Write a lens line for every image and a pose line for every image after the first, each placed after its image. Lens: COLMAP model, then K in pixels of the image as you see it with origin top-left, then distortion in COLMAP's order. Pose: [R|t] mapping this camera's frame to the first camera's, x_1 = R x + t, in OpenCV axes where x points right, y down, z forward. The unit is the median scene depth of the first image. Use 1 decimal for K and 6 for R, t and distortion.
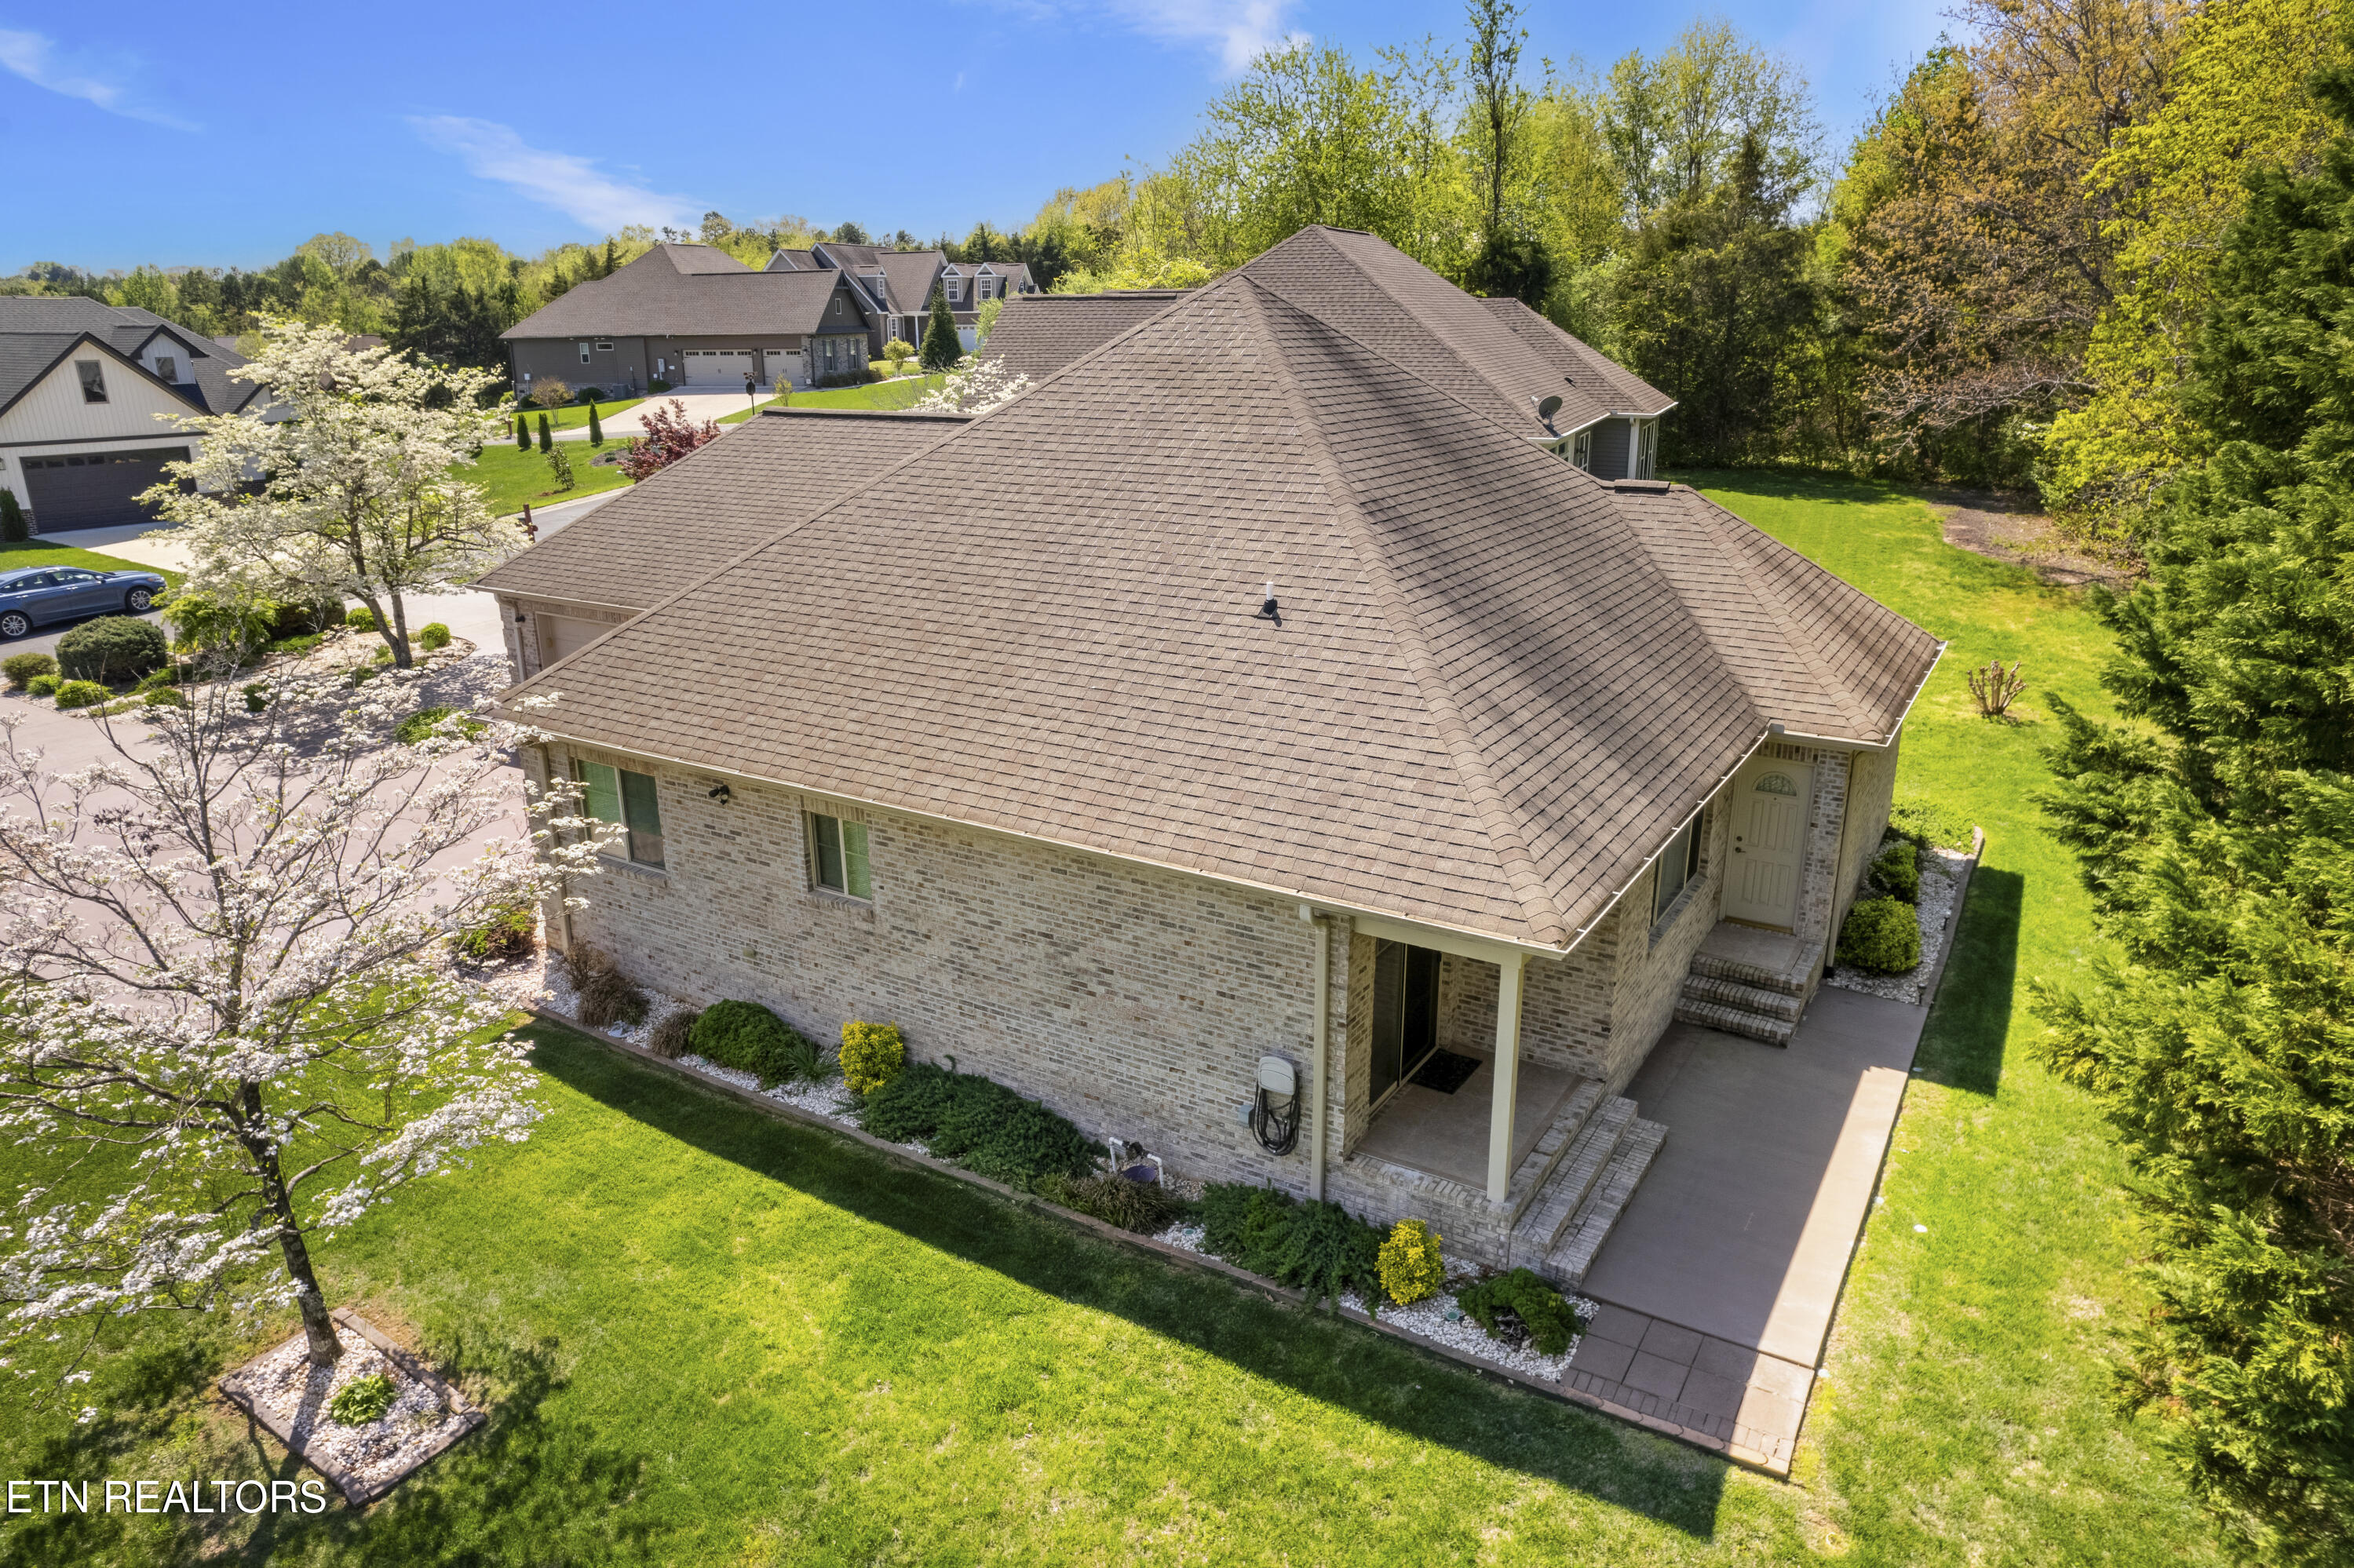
lens RADIAL K [[1508.3, 0, 1177.0], [0, 1508.3, 784.0], [0, 0, 1]] dist [-0.044657, -0.003077]
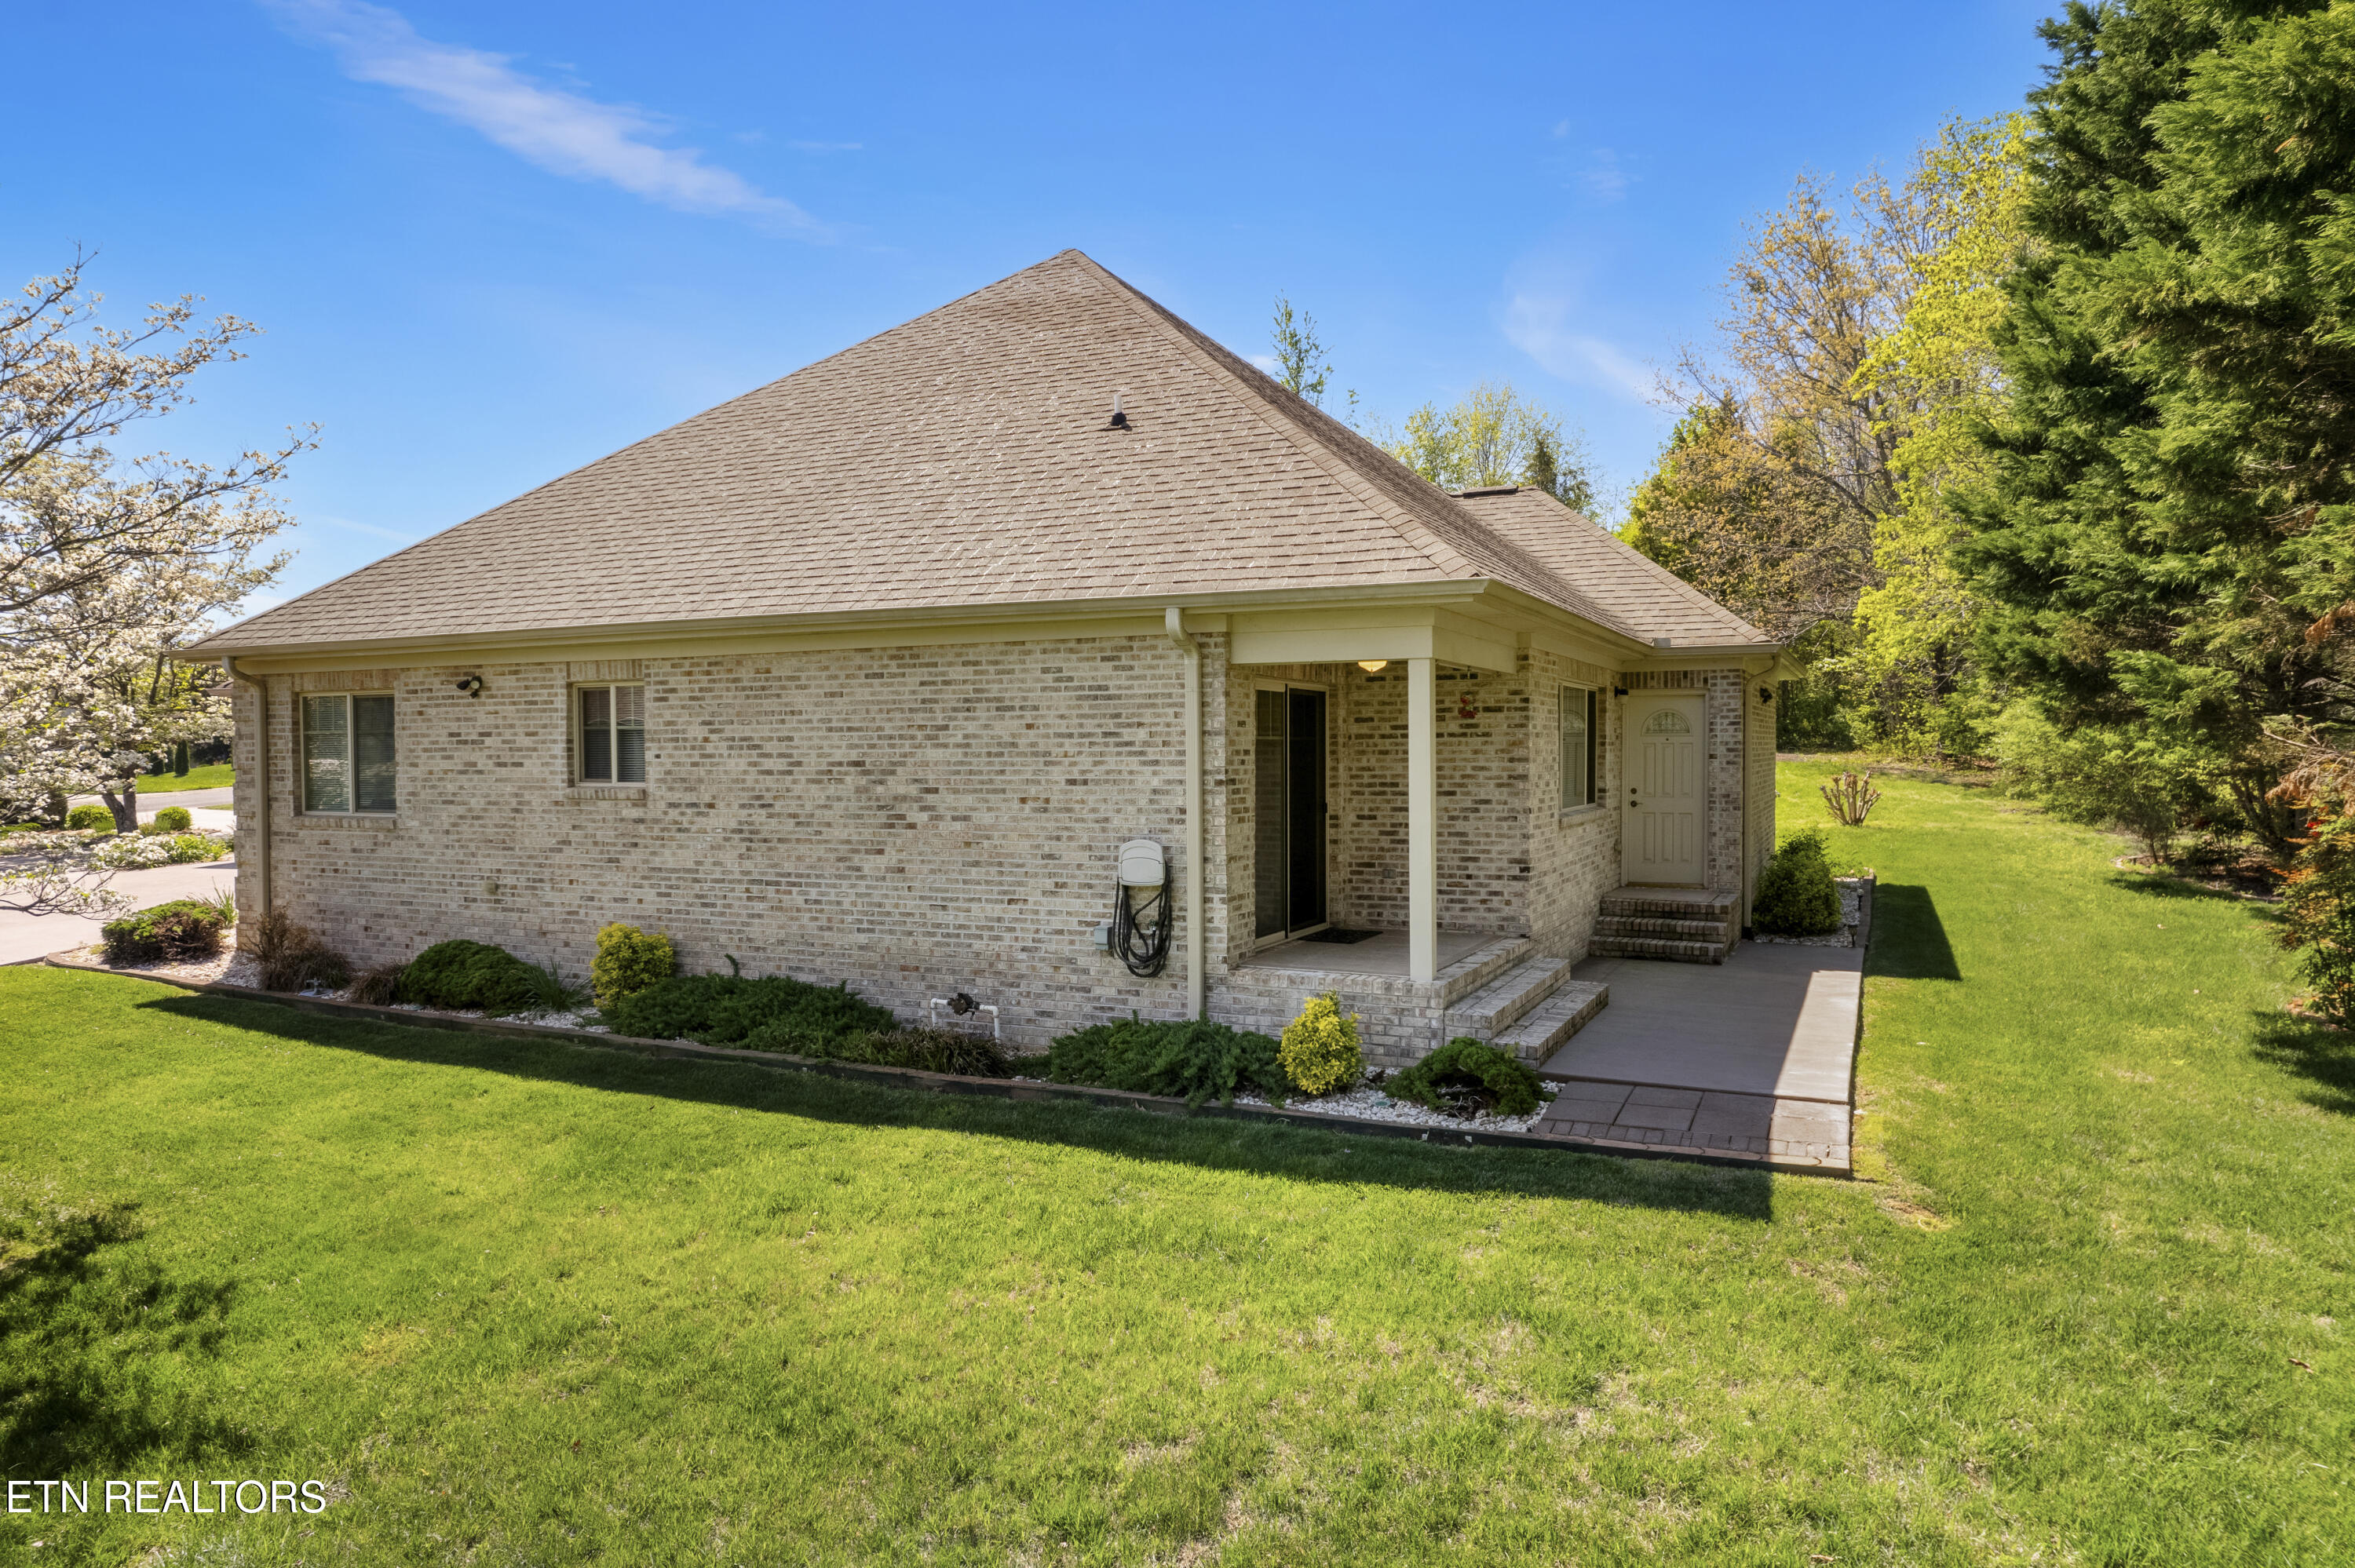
lens RADIAL K [[1508.9, 0, 1177.5], [0, 1508.9, 784.0], [0, 0, 1]] dist [-0.044657, -0.003077]
pose [[0.993473, -0.000768, 0.114068, -0.006737], [0.032338, 0.960850, -0.275175, 0.365699], [-0.109391, 0.277068, 0.954603, 0.207941]]
